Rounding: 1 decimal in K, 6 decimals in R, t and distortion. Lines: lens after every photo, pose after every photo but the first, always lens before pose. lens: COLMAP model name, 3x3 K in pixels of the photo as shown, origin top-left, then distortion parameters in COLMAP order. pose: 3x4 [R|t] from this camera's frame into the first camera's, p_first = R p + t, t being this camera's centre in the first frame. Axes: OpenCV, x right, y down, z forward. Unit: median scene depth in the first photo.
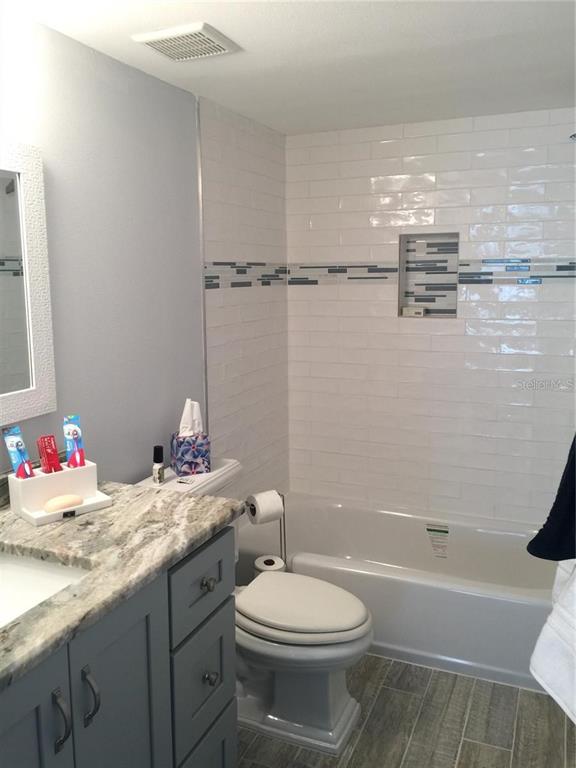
lens RADIAL K [[657.9, 0, 288.6], [0, 657.9, 385.6], [0, 0, 1]] dist [0.070429, -0.092451]
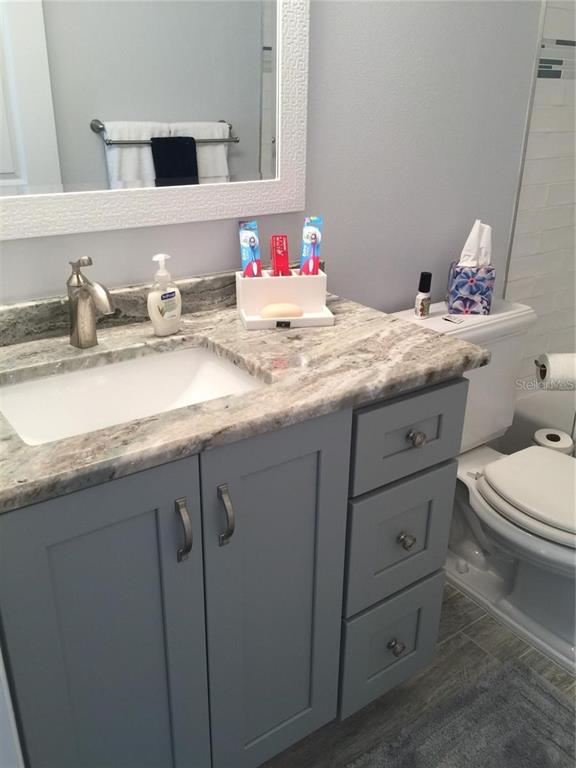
lens RADIAL K [[657.9, 0, 285.5], [0, 657.9, 381.6], [0, 0, 1]] dist [0.070429, -0.092451]
pose [[0.850007, 0.219037, -0.479072, 0.110577], [-0.104934, 0.961631, 0.253486, 0.040202], [0.516214, -0.165194, 0.840378, 0.228417]]
